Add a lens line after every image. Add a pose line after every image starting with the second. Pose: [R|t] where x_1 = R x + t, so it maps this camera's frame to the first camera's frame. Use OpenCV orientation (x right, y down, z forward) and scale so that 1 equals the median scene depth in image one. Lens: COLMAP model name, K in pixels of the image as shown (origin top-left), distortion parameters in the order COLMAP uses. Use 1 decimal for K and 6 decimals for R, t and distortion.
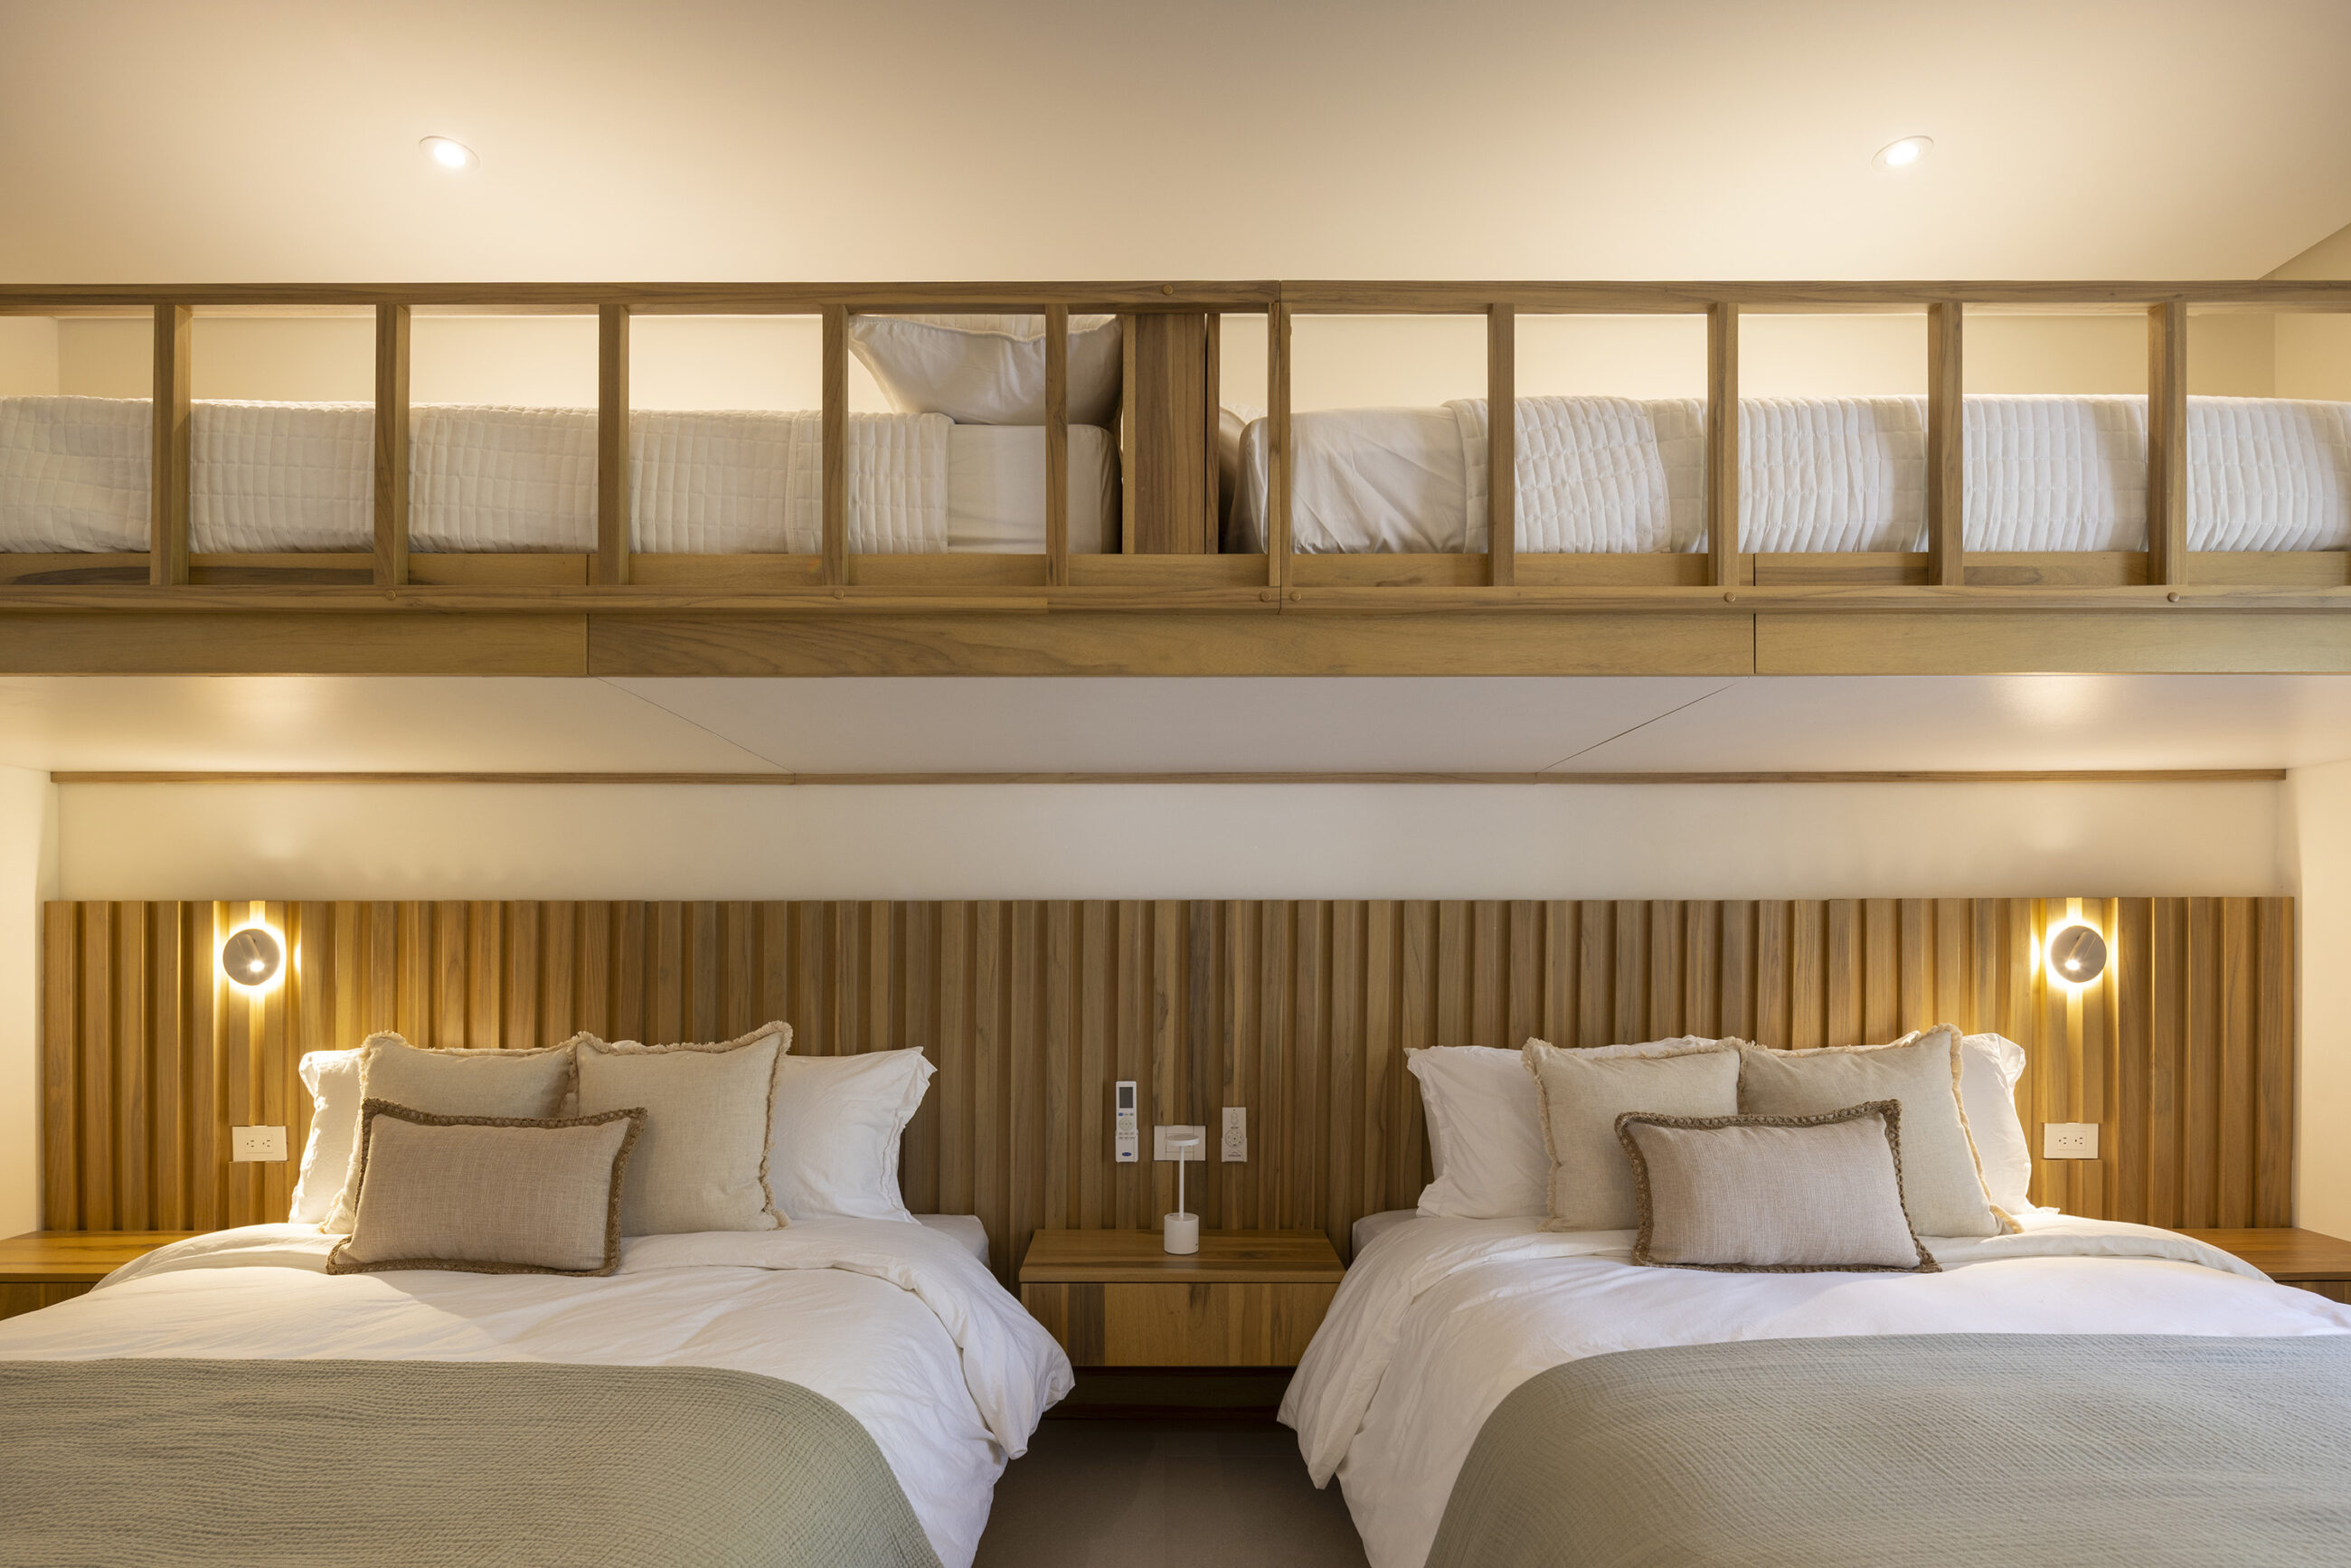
lens RADIAL K [[1199.2, 0, 1143.0], [0, 1199.2, 951.8], [0, 0, 1]] dist [0.006531, -0.003618]
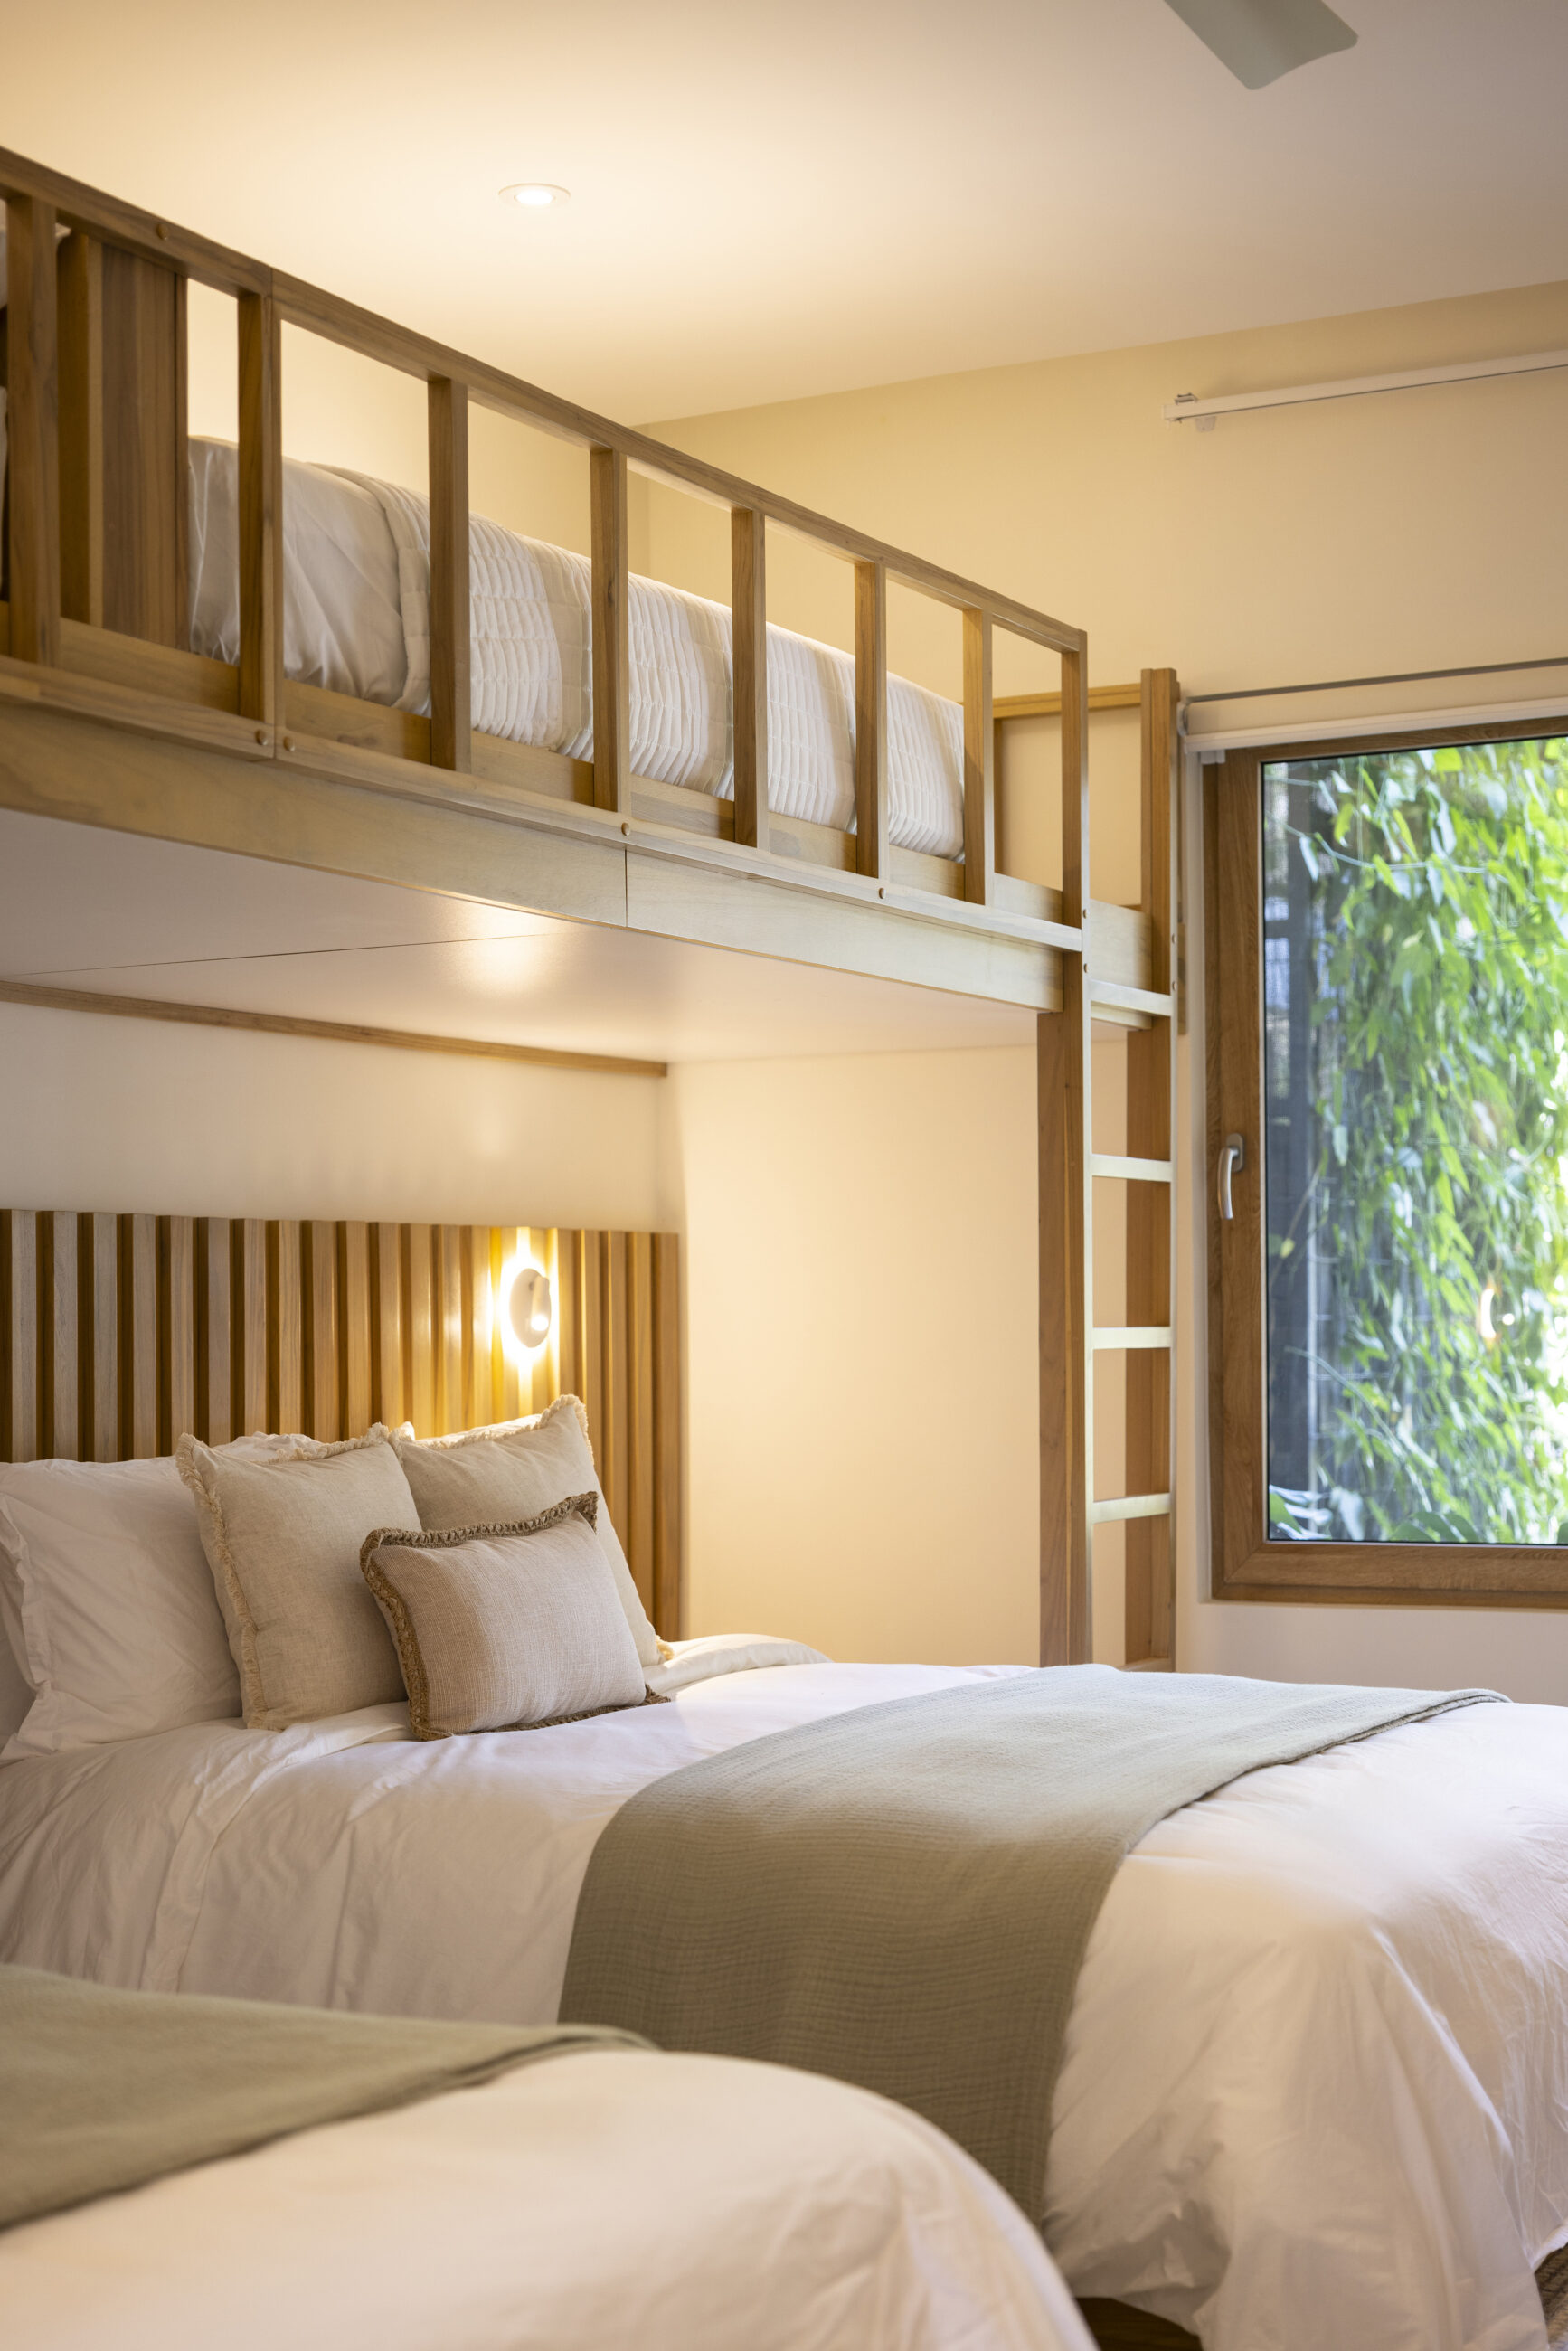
lens RADIAL K [[3261.2, 0, 767.8], [0, 3261.2, 1260.9], [0, 0, 1]] dist [-0.045163, 0.000000]
pose [[0.478065, 0.011762, 0.878246, -1.110283], [0.014001, 0.999681, -0.021010, 0.024285], [-0.878213, 0.022340, 0.477748, -0.064997]]
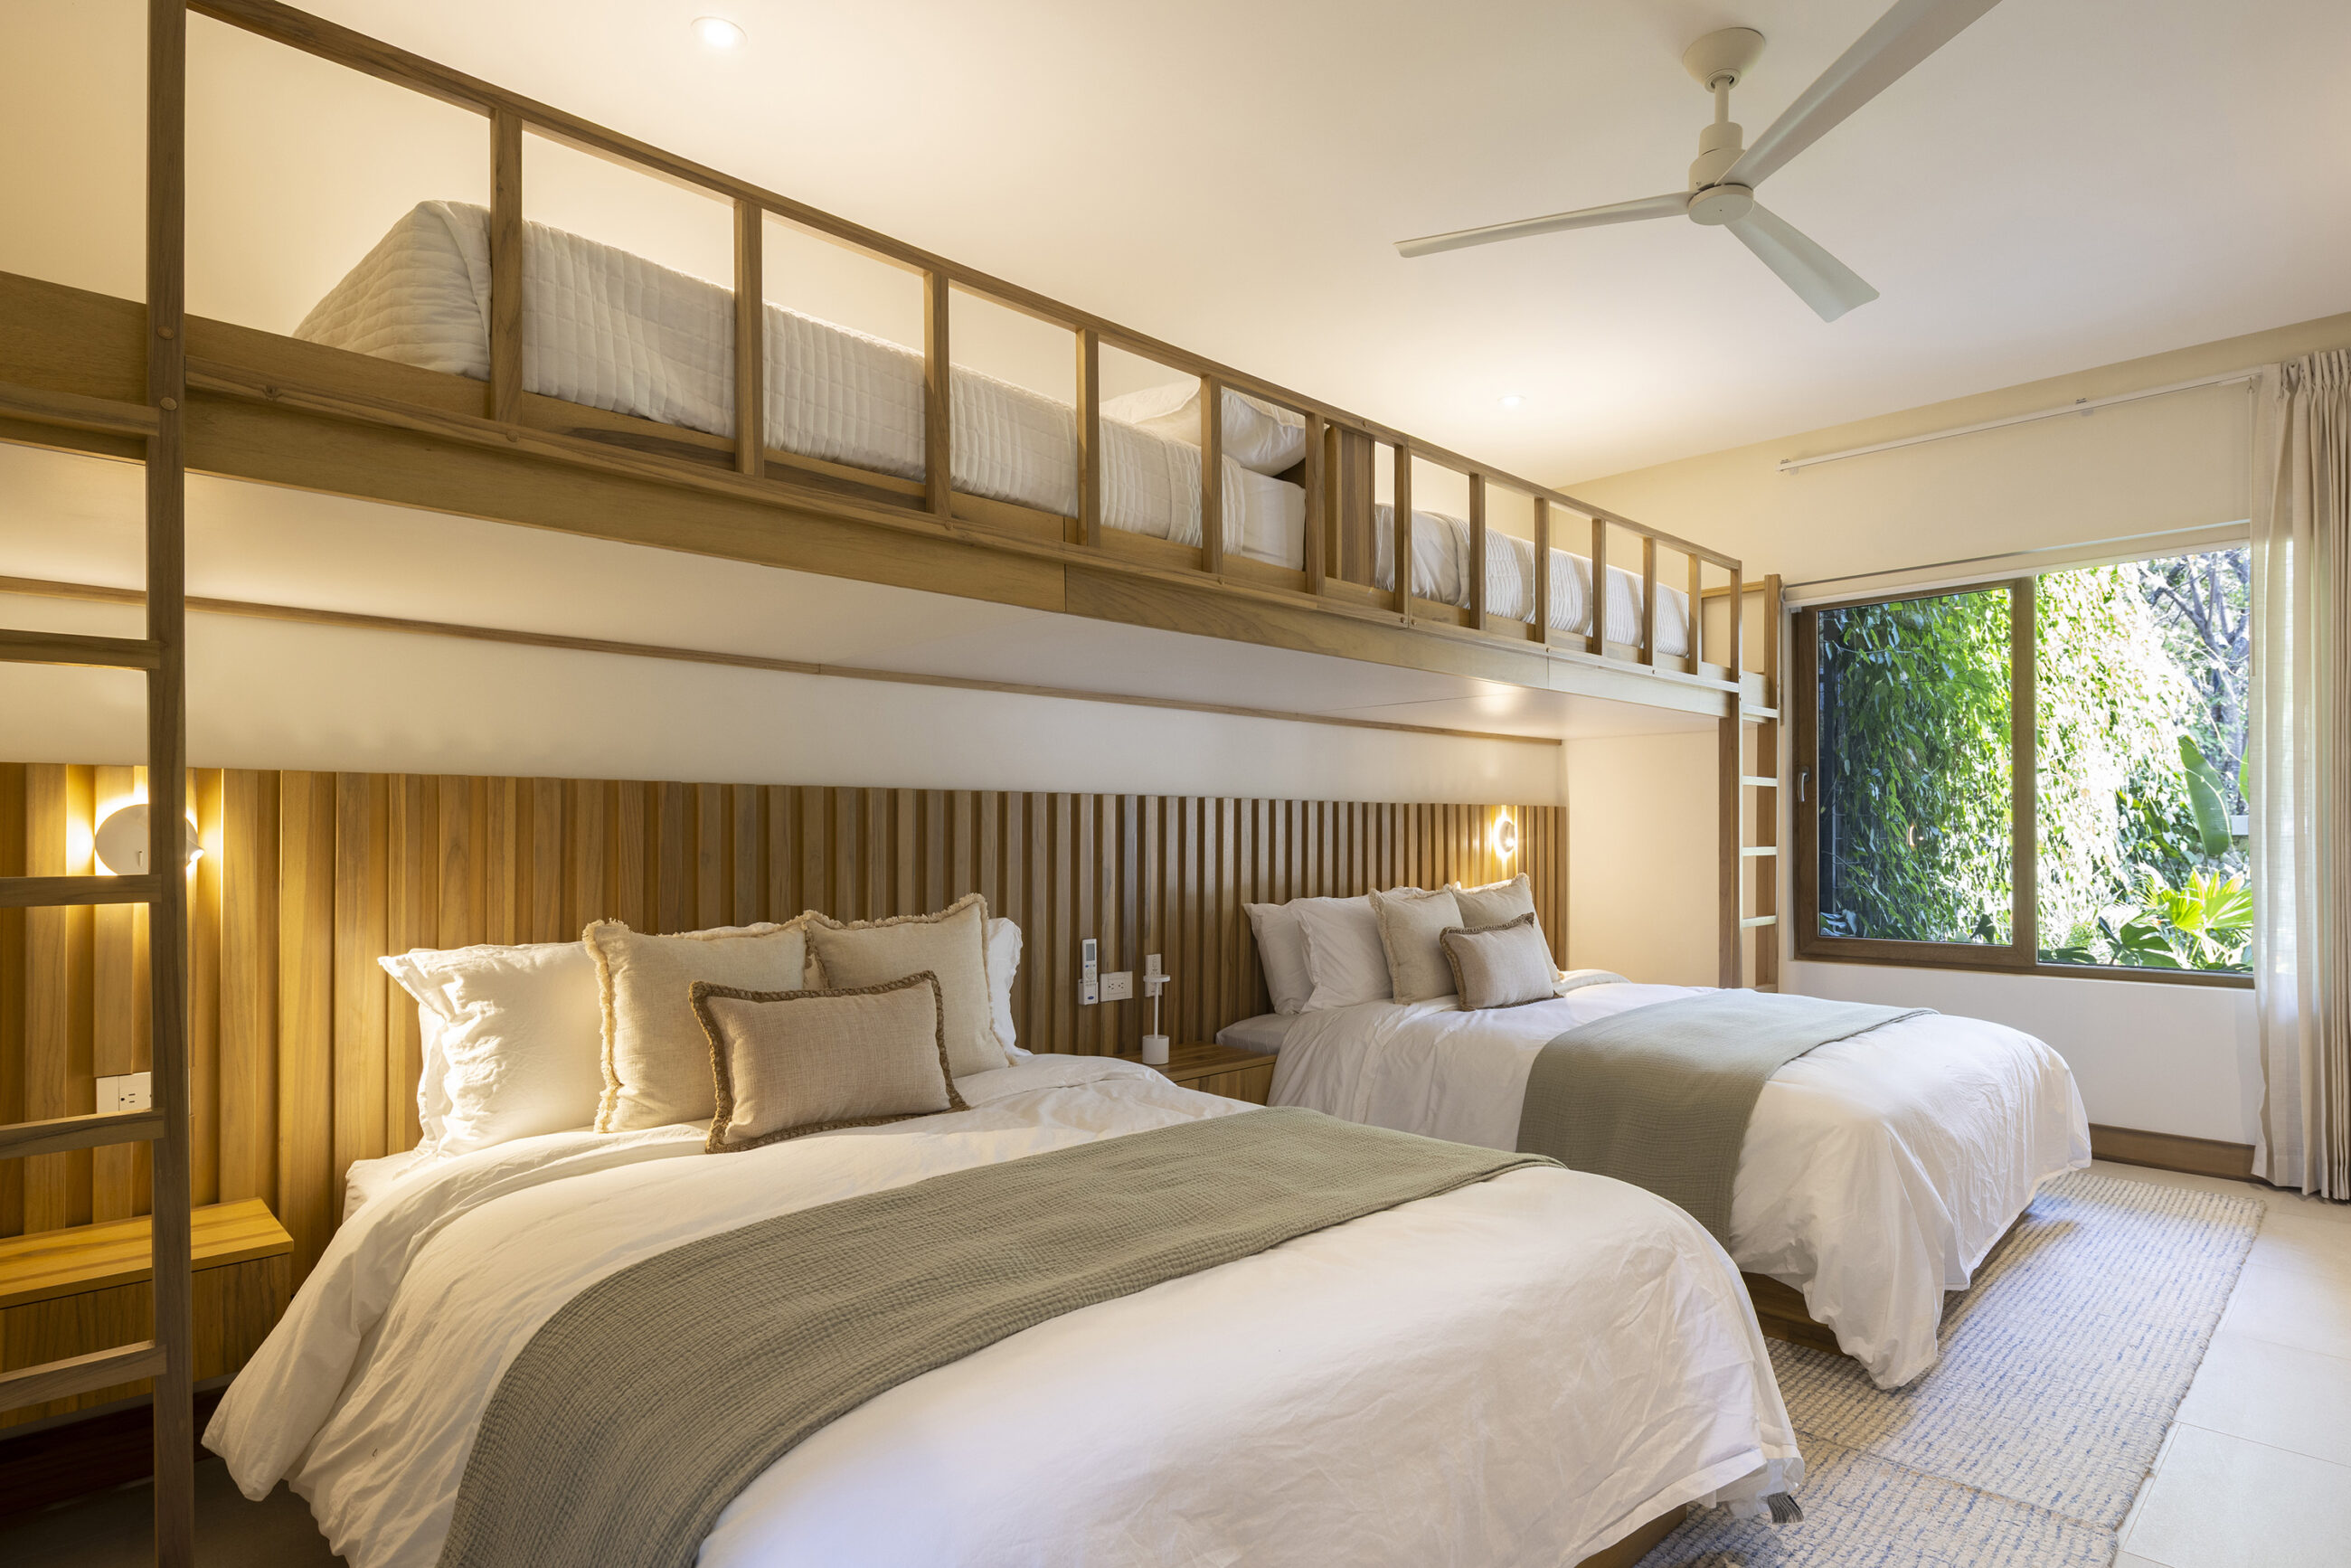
lens RADIAL K [[1199.2, 0, 1234.7], [0, 1199.2, 821.1], [0, 0, 1]] dist [0.006531, -0.003618]
pose [[0.711609, 0.008295, 0.702527, -1.040670], [0.002420, 0.999895, -0.014258, 0.005186], [-0.702572, 0.011846, 0.711514, -0.013381]]
